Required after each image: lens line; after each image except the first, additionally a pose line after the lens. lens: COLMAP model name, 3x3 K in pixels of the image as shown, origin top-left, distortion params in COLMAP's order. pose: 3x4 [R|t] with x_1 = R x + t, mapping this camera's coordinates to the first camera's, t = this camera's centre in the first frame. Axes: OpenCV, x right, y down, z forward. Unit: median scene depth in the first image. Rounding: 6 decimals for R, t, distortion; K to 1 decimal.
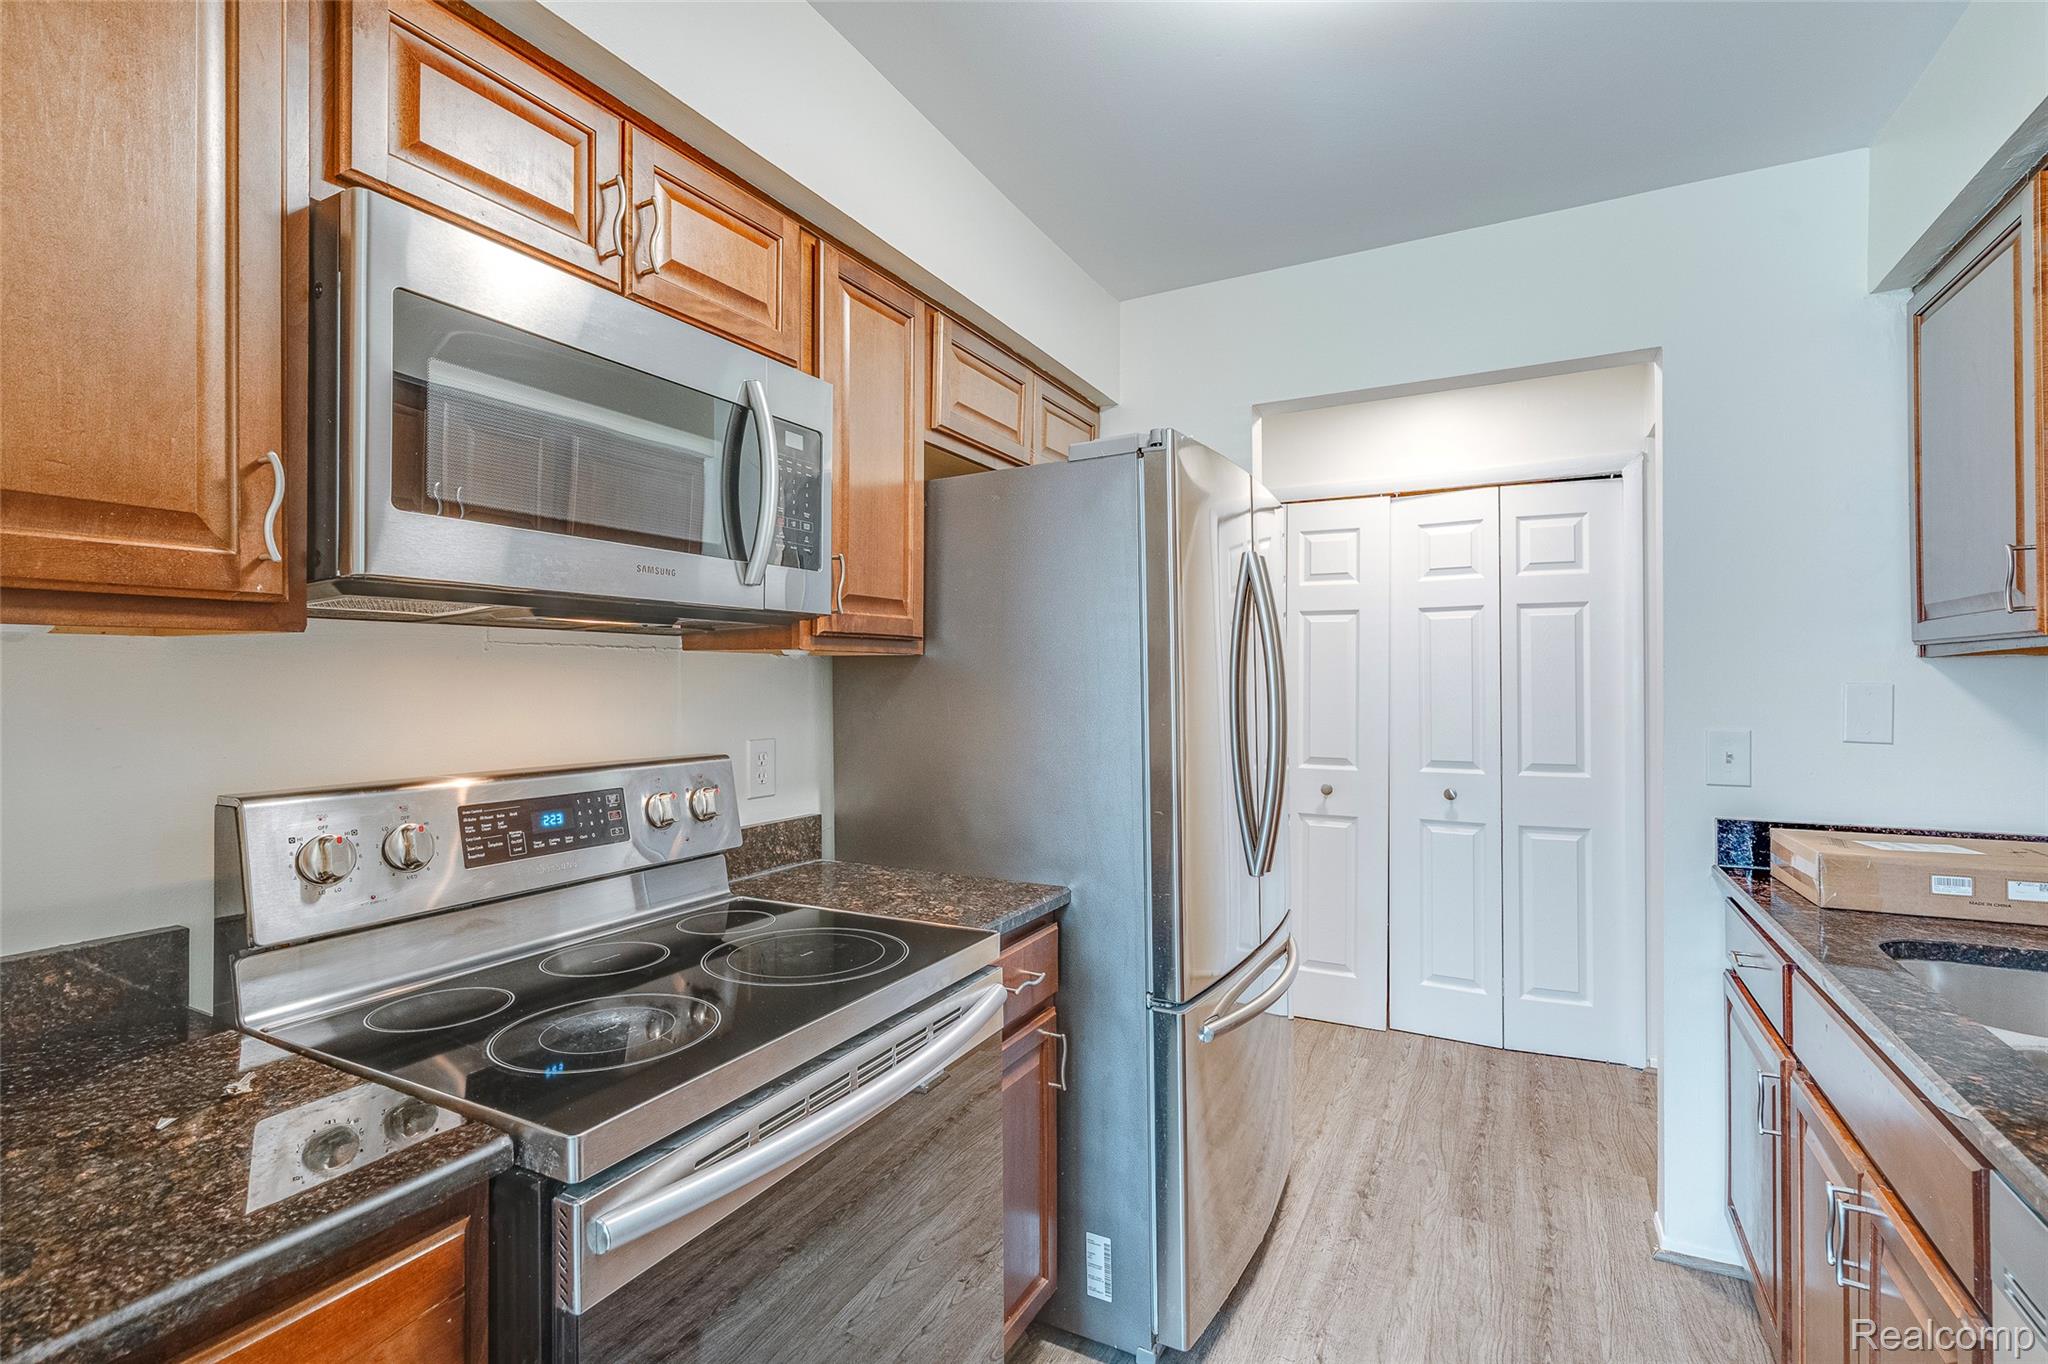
lens RADIAL K [[975.8, 0, 982.5], [0, 975.8, 680.1], [0, 0, 1]] dist [0.001345, 0.001548]
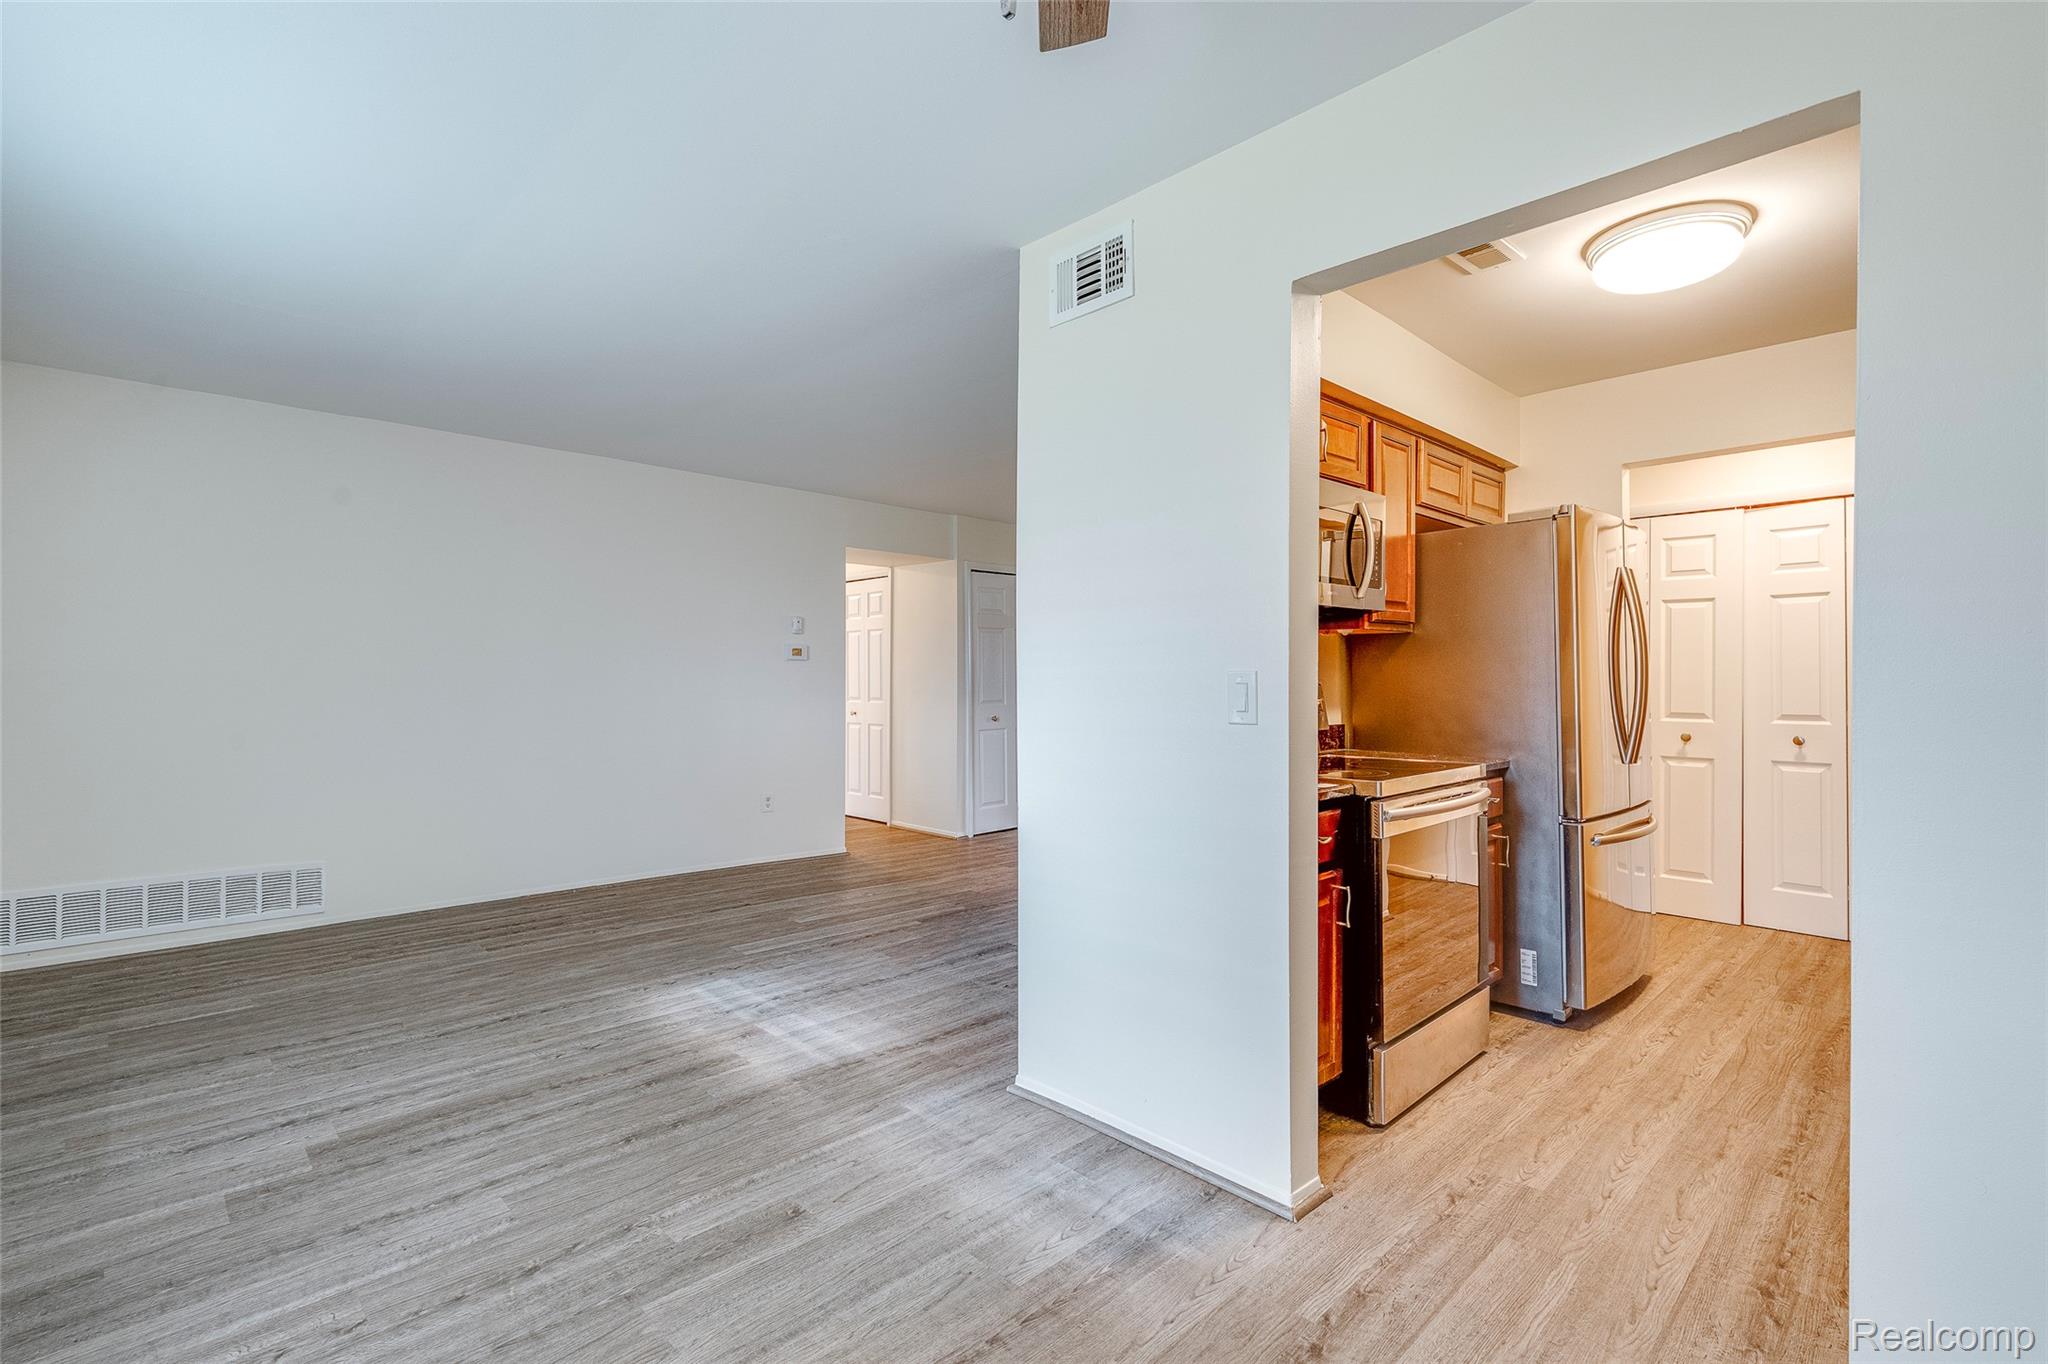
lens RADIAL K [[938.2, 0, 1024.0], [0, 938.2, 682.0], [0, 0, 1]] dist [0.009963, 0.000208]
pose [[0.958837, -0.002829, -0.283942, -0.280895], [0.004625, 0.999973, 0.005658, 0.057217], [0.283918, -0.006738, 0.958825, -0.938469]]
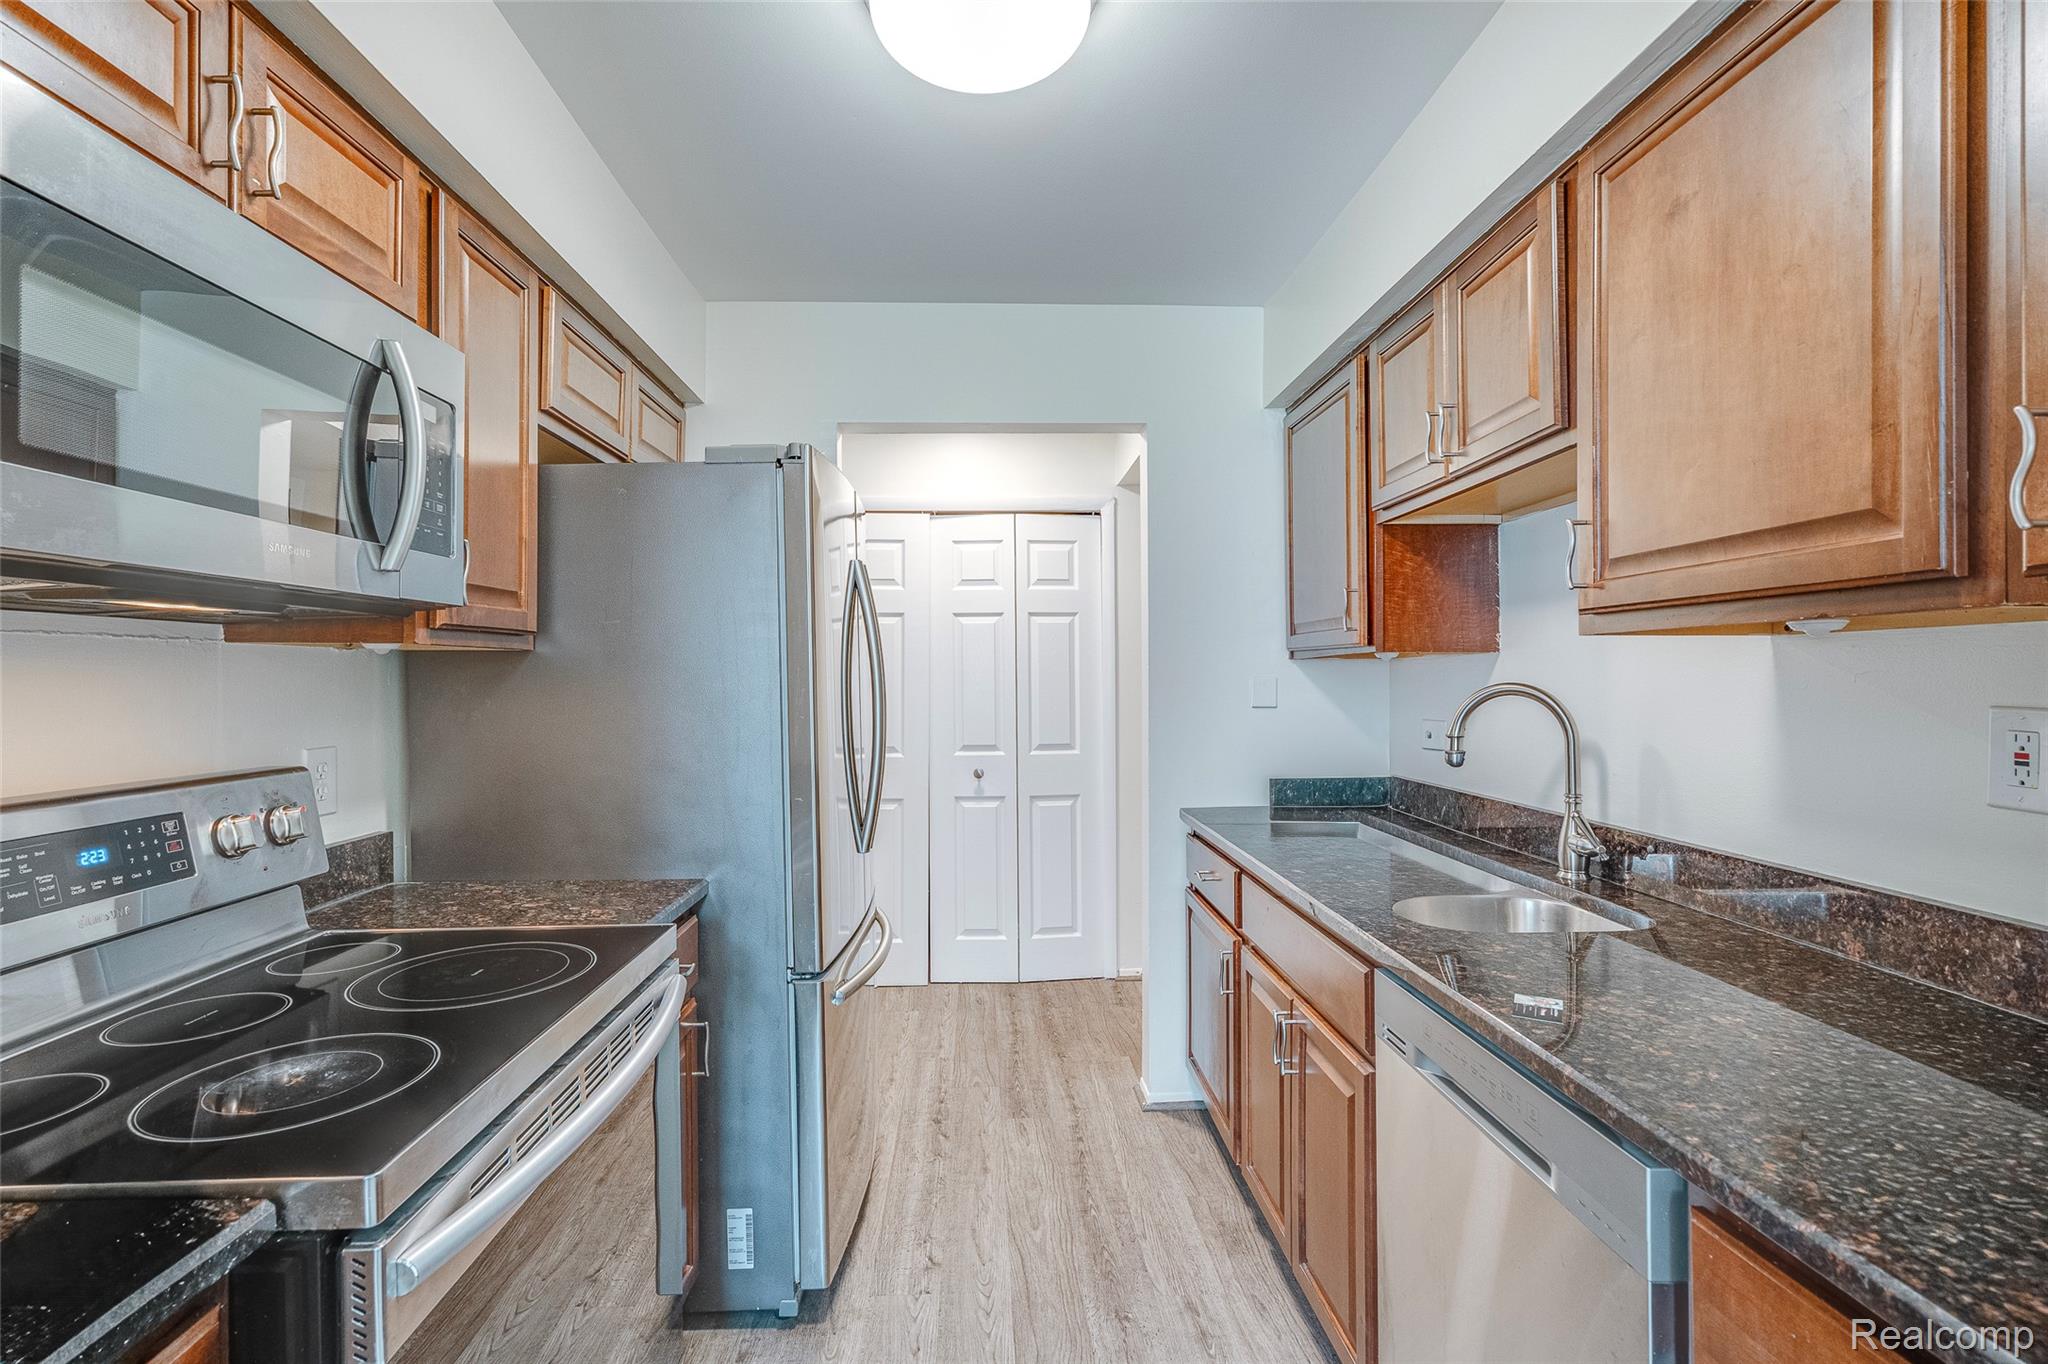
lens RADIAL K [[969.4, 0, 1029.2], [0, 969.4, 678.2], [0, 0, 1]] dist [-0.010115, 0.008963]
pose [[0.850486, -0.004327, 0.525980, -0.159167], [0.003442, 0.999991, 0.002660, 0.000125], [-0.525986, -0.000452, 0.850493, -0.041523]]
